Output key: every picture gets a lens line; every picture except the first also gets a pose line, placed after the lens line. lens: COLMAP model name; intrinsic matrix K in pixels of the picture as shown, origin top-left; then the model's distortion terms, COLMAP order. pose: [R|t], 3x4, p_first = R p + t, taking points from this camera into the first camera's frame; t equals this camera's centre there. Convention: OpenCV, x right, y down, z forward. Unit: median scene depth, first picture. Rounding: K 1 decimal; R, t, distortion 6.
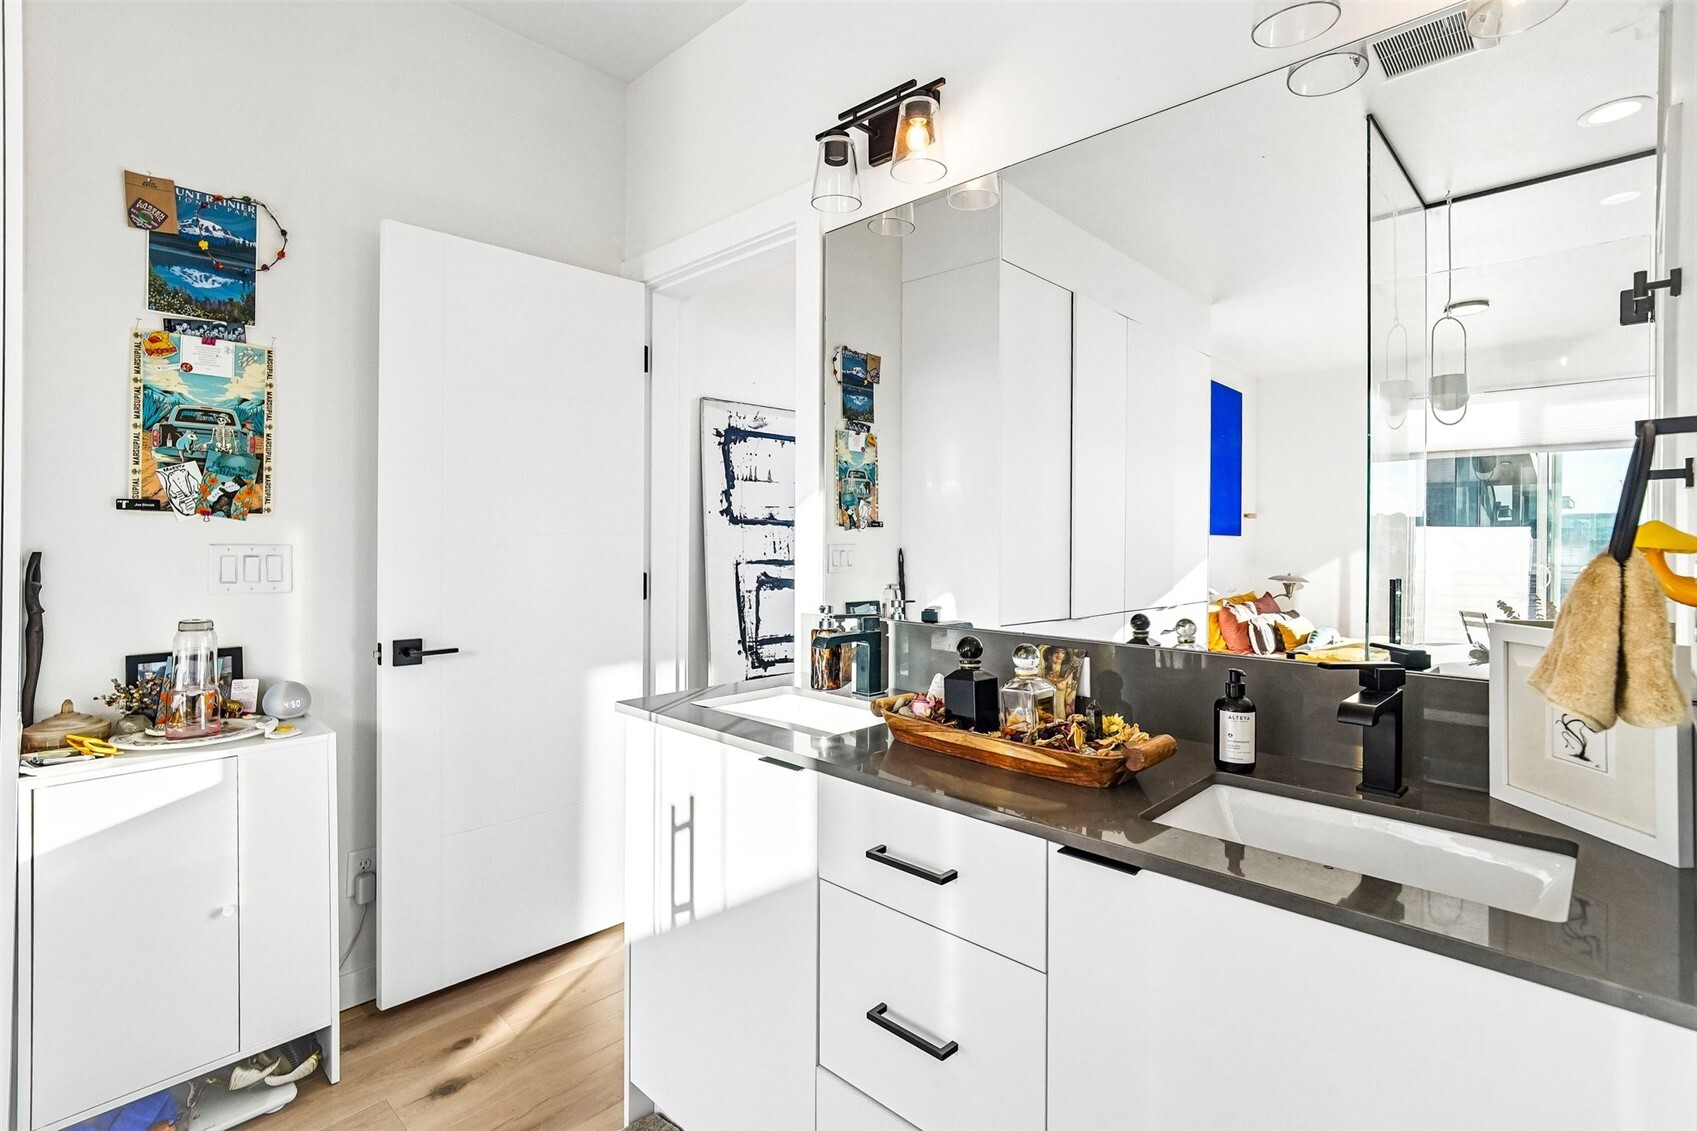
lens RADIAL K [[805.1, 0, 847.8], [0, 805.1, 557.3], [0, 0, 1]] dist [-0.012354, 0.004642]
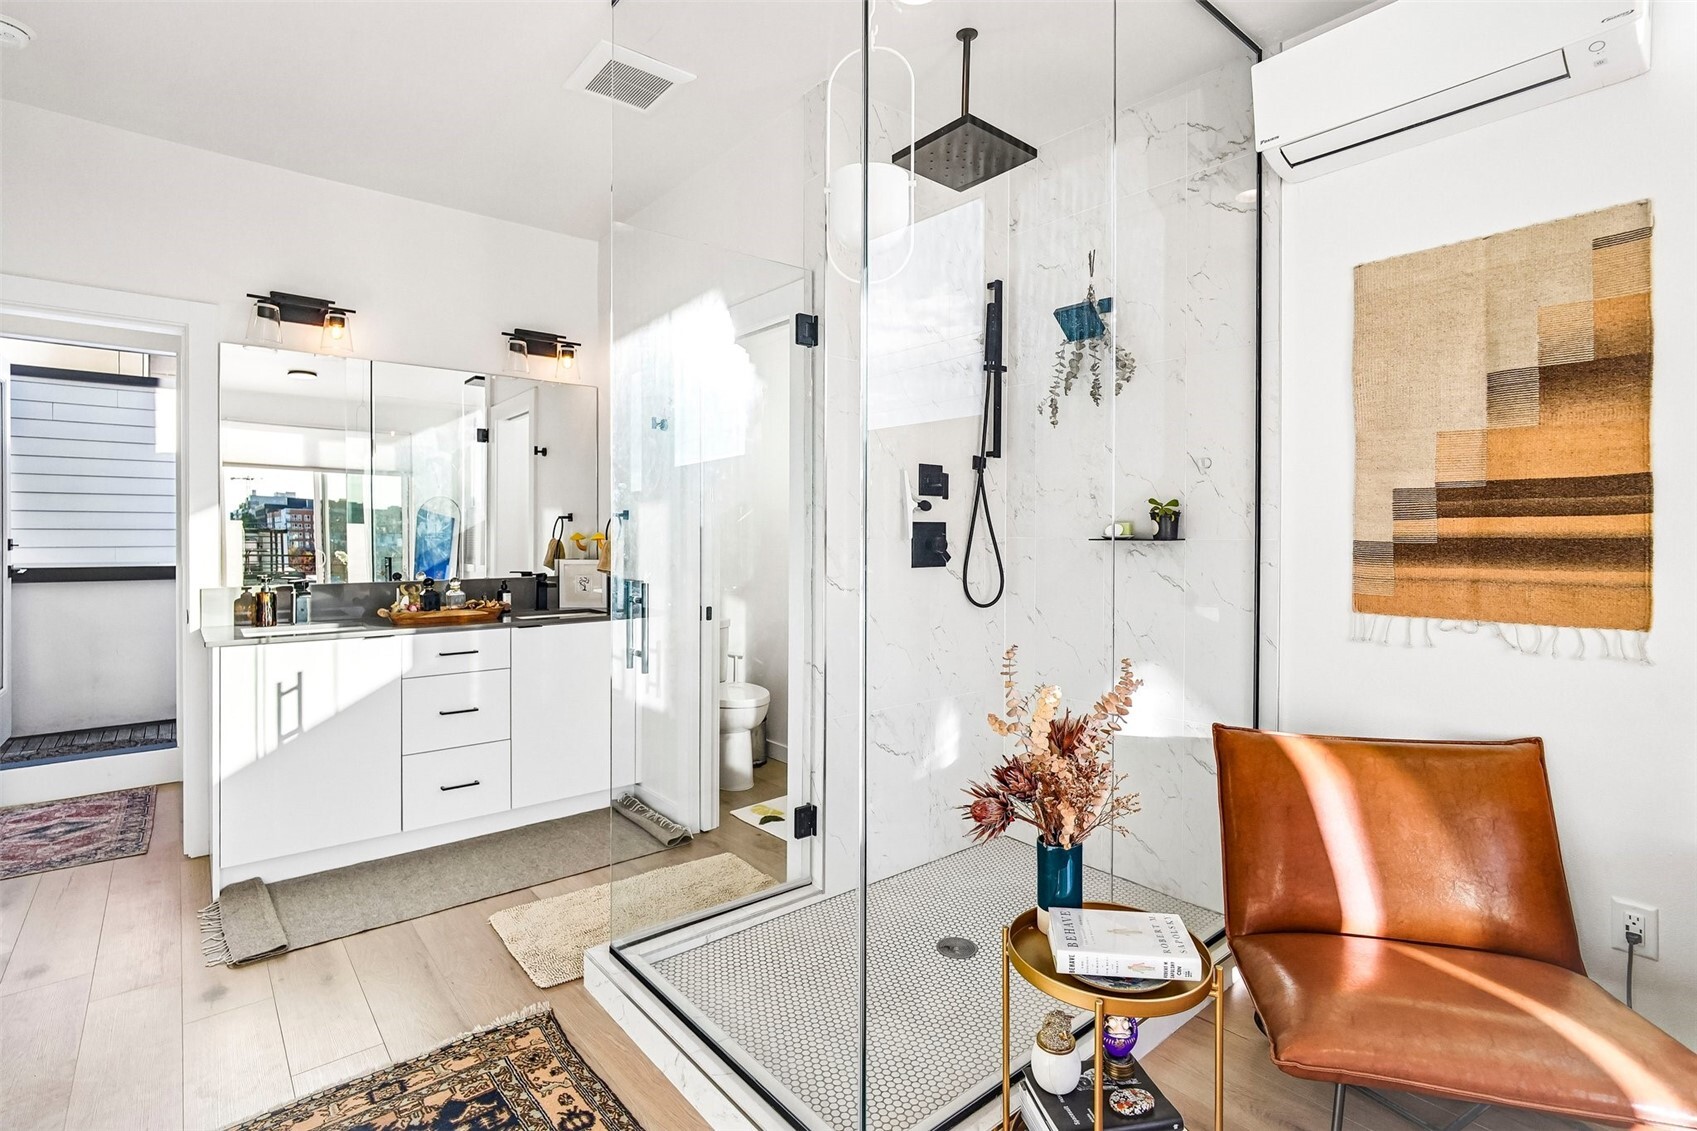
lens RADIAL K [[805.1, 0, 843.5], [0, 805.1, 540.0], [0, 0, 1]] dist [-0.012354, 0.004642]
pose [[0.096838, -0.011874, 0.995229, -1.931691], [0.022764, 0.999694, 0.009713, -0.003218], [-0.995040, 0.021715, 0.097079, -0.469496]]
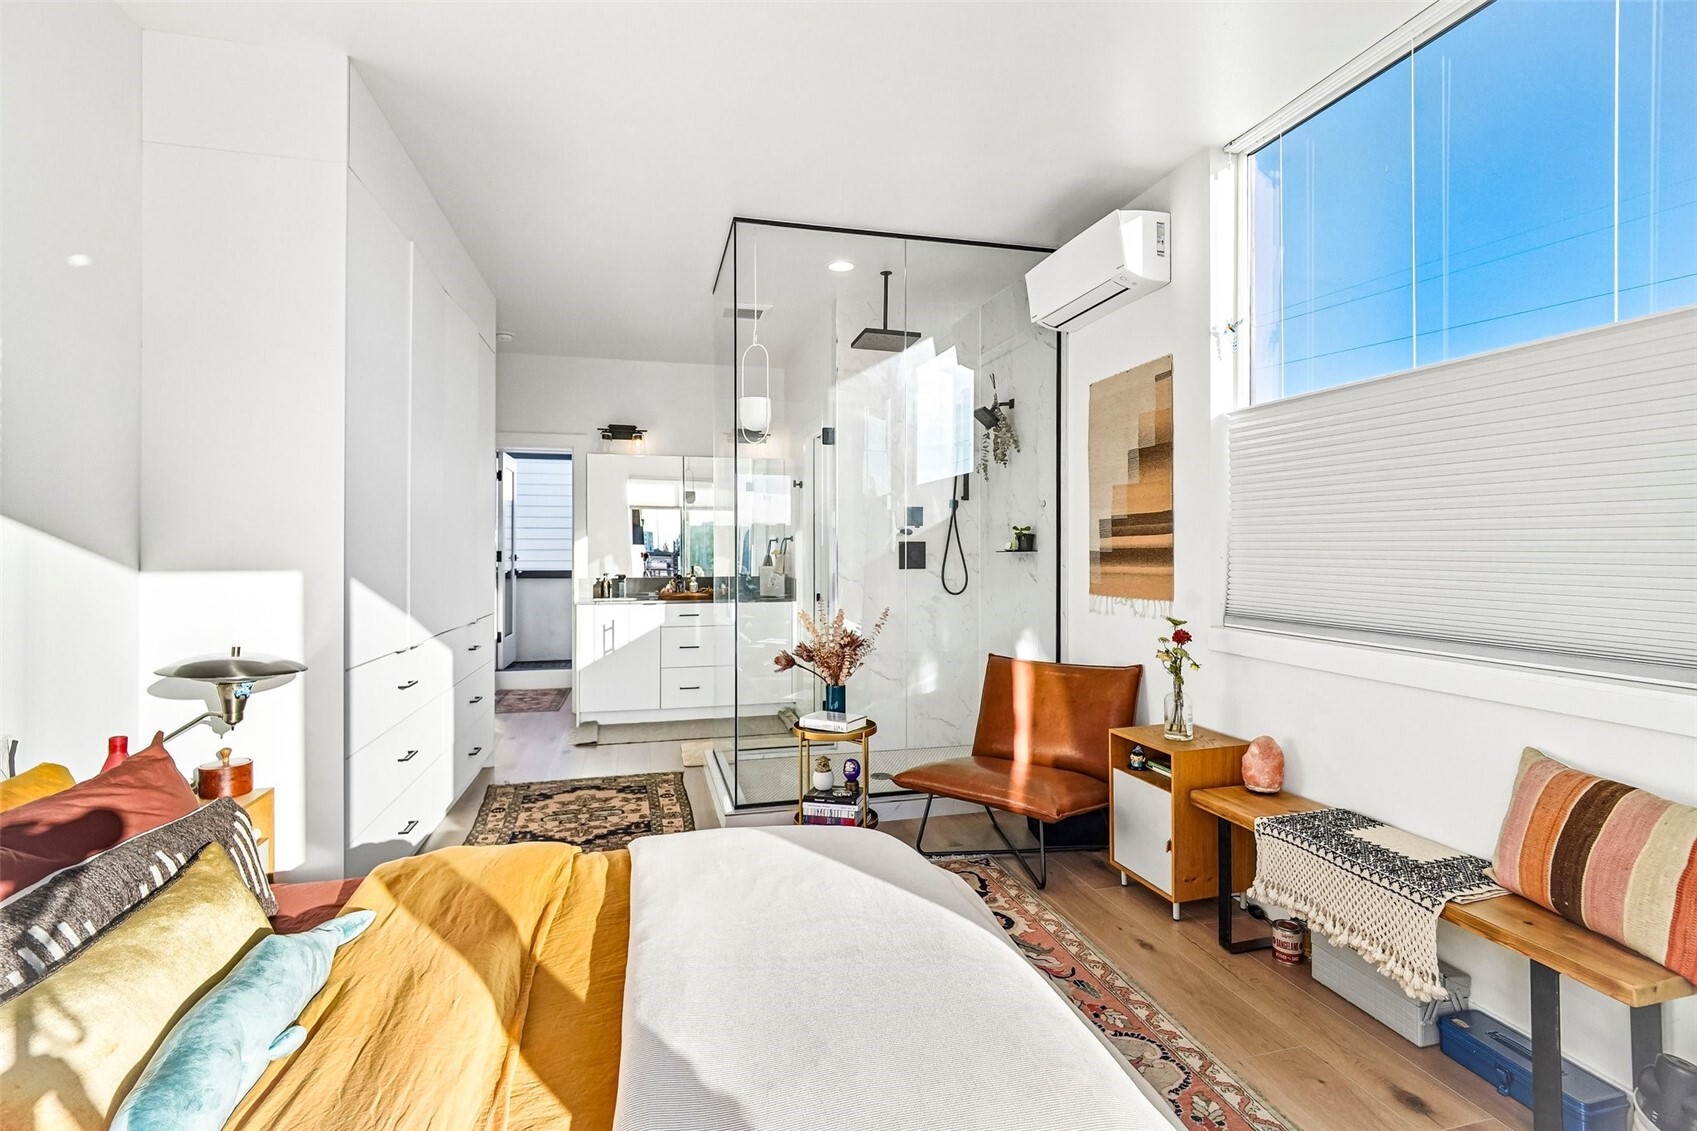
lens RADIAL K [[805.1, 0, 850.6], [0, 805.1, 552.8], [0, 0, 1]] dist [-0.012354, 0.004642]
pose [[0.509948, -0.006051, 0.860184, -2.850990], [0.025986, 0.999627, -0.008374, 0.041845], [-0.859813, 0.026623, 0.509915, -1.884987]]
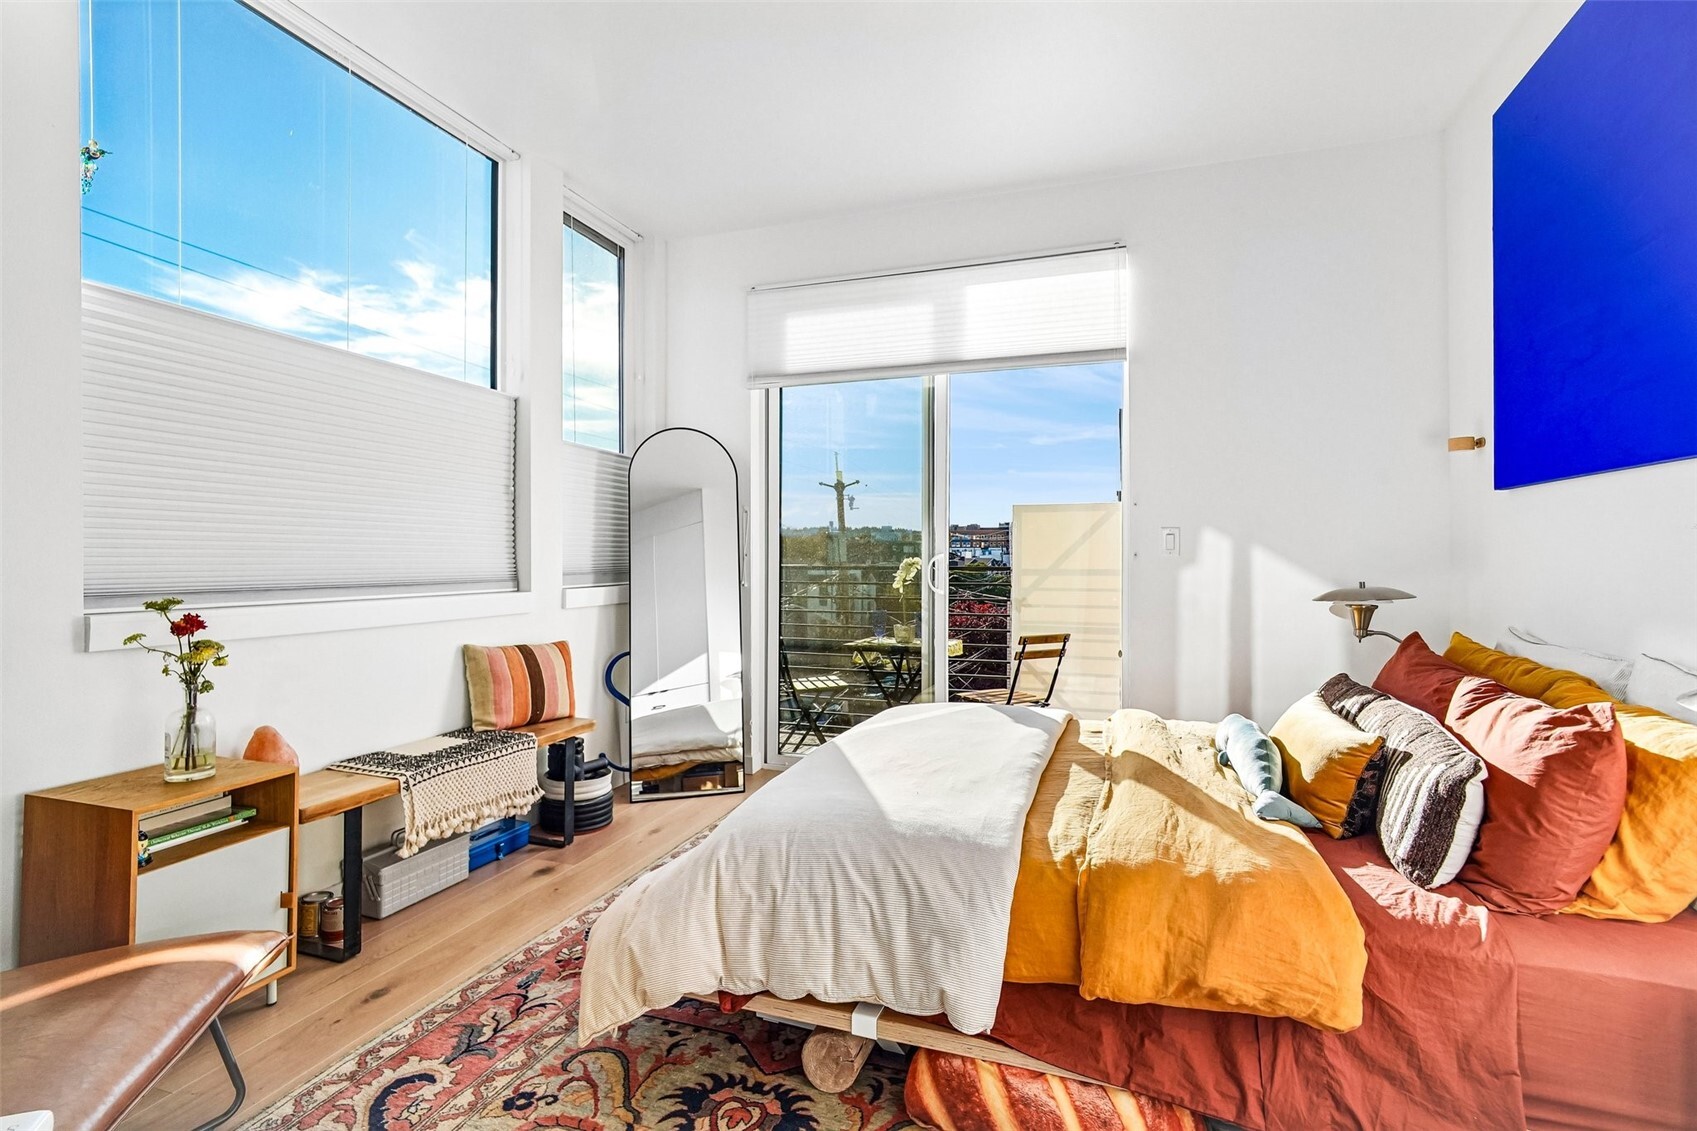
lens RADIAL K [[805.1, 0, 843.4], [0, 805.1, 558.9], [0, 0, 1]] dist [-0.012354, 0.004642]
pose [[-0.903223, -0.002604, -0.429163, -1.259098], [-0.016590, 0.999446, 0.028853, 0.084862], [0.428850, 0.033181, -0.902766, -0.060913]]
